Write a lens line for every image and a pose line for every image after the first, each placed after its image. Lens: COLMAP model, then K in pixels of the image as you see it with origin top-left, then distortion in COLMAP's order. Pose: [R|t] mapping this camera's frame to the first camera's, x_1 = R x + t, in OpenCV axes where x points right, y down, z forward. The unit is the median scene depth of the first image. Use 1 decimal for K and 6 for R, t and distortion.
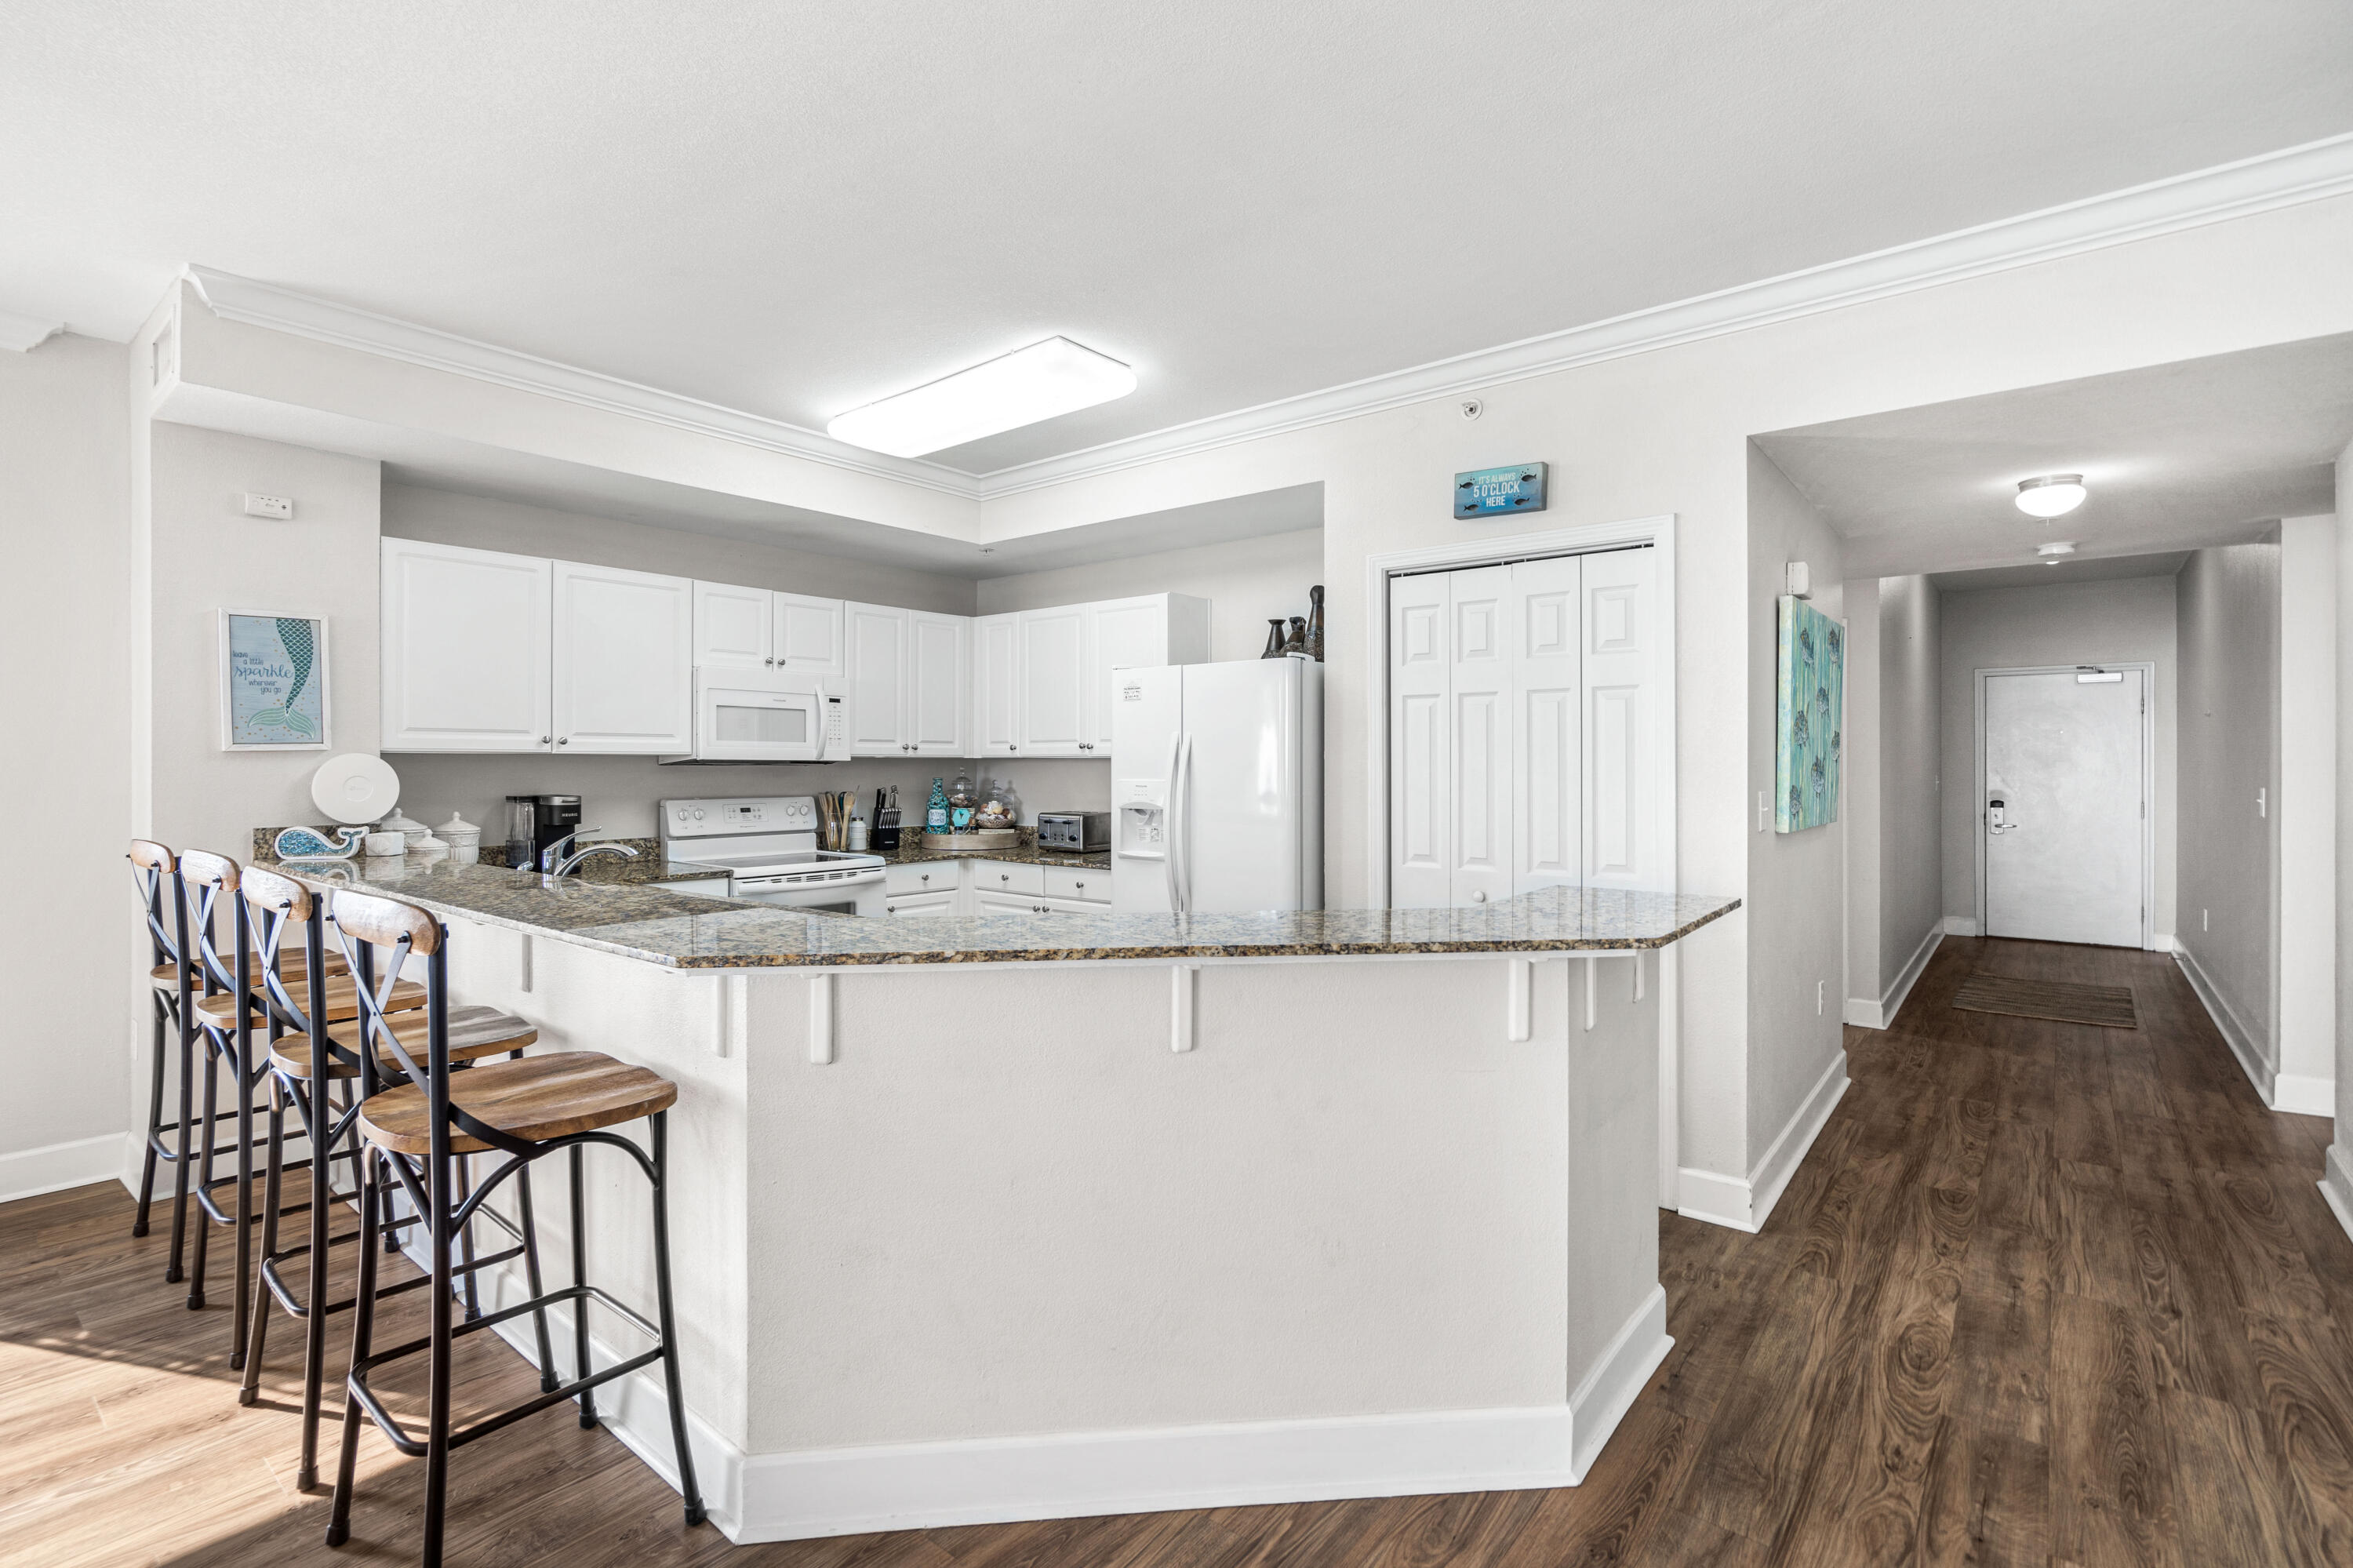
lens RADIAL K [[1093.9, 0, 1140.6], [0, 1093.9, 760.6], [0, 0, 1]] dist [0.001705, -0.000588]
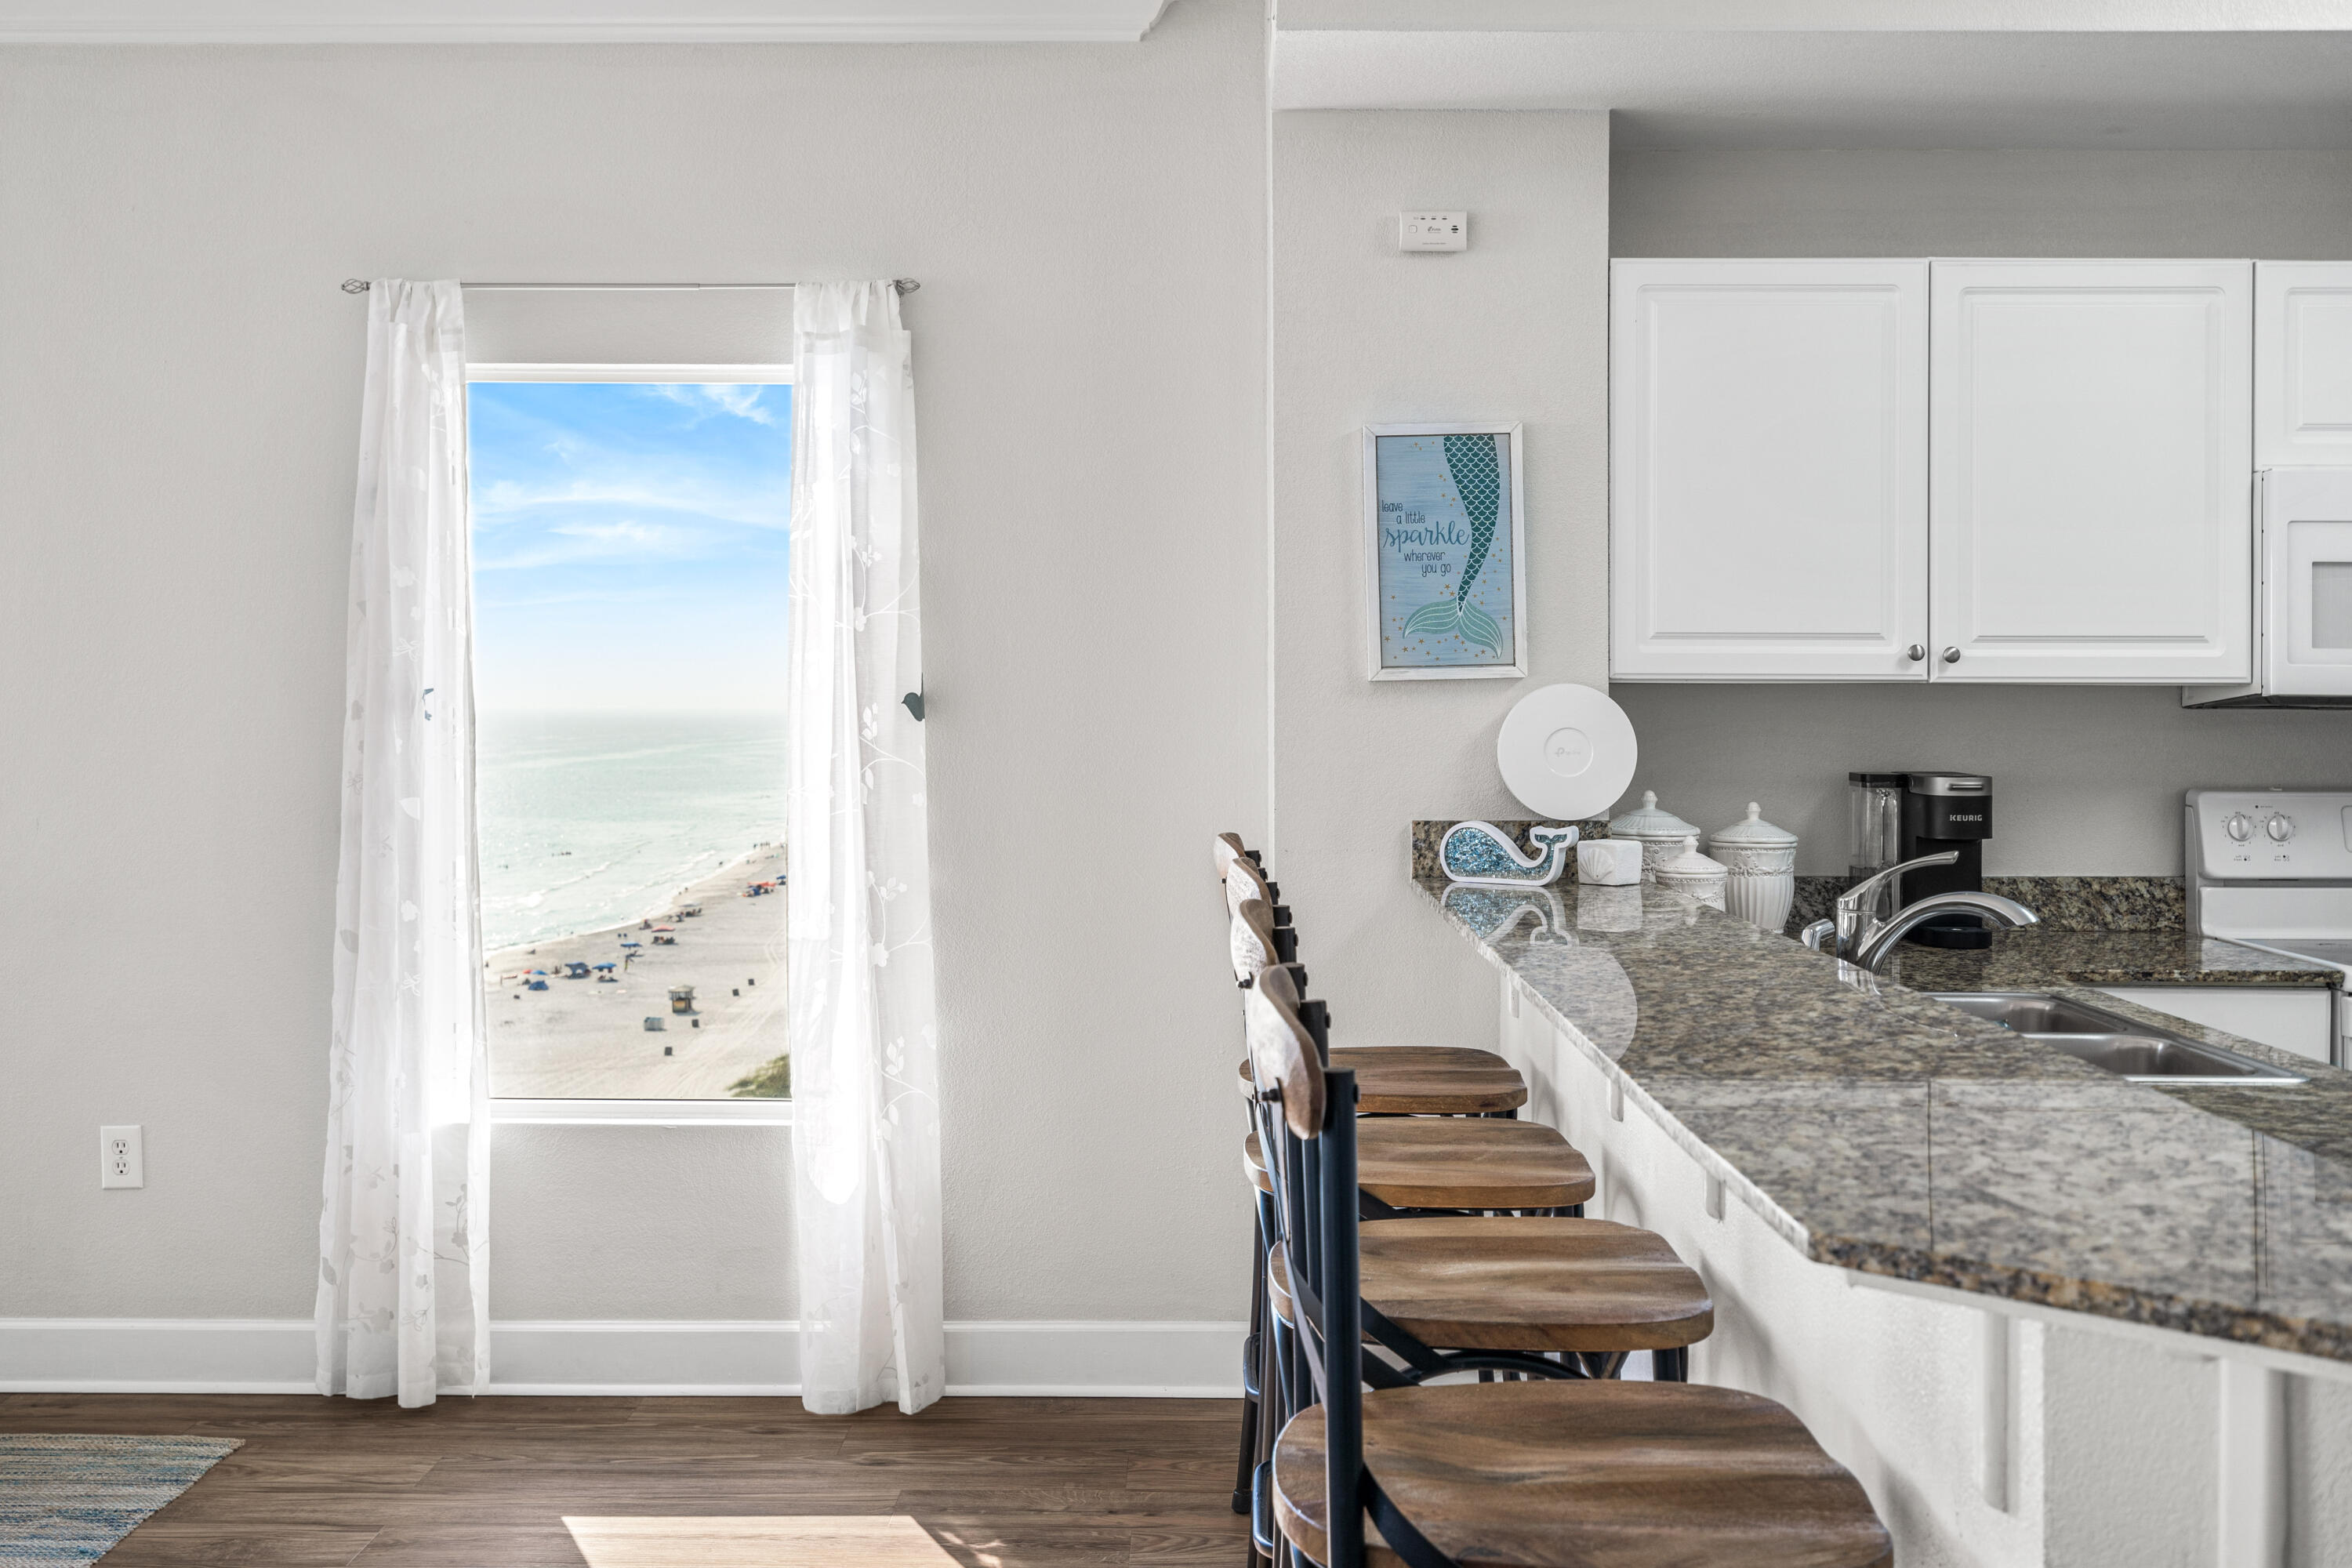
lens RADIAL K [[2369.8, 0, 1177.5], [0, 2369.8, 708.9], [0, 0, 1]] dist [0.012086, 0.004292]
pose [[0.635786, 0.006386, -0.771839, 0.031435], [-0.000372, 0.999968, 0.007967, -0.003567], [0.771866, -0.004779, 0.635768, 0.136222]]
